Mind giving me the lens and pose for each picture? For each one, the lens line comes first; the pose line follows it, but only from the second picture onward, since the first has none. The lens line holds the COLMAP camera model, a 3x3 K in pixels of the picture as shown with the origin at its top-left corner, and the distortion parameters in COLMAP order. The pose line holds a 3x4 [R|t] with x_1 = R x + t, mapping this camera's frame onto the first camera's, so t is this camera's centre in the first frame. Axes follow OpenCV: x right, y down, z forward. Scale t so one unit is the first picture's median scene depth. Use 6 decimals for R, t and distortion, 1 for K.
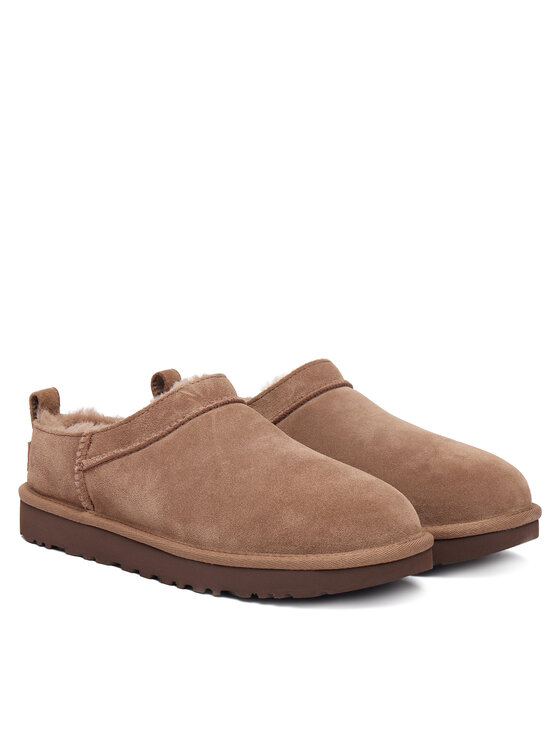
lens RADIAL K [[1965.8, 0, 280.0], [0, 1965.8, 373.0], [0, 0, 1]] dist [0.012236, 0.008408]
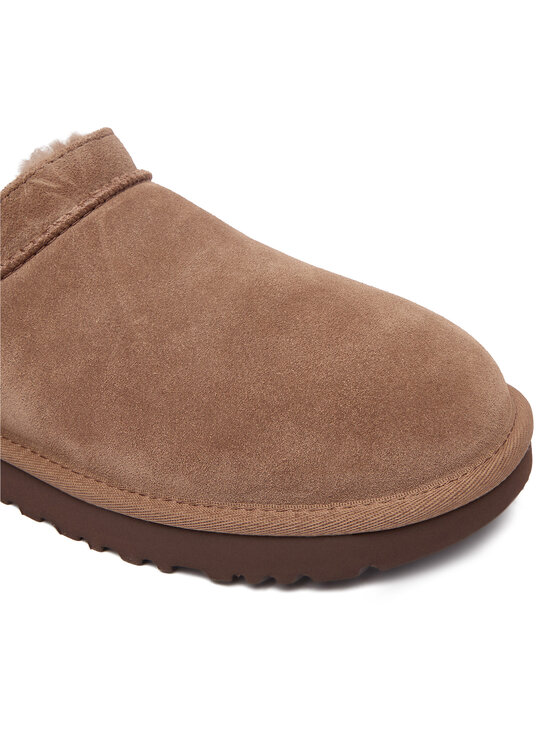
lens RADIAL K [[795.3, 0, 280.0], [0, 795.3, 373.0], [0, 0, 1]] dist [-0.094751, -0.016926]
pose [[0.978051, -0.150534, 0.144067, -0.023609], [0.078975, 0.907645, 0.412241, -0.025988], [-0.192818, -0.391816, 0.899612, 0.795934]]
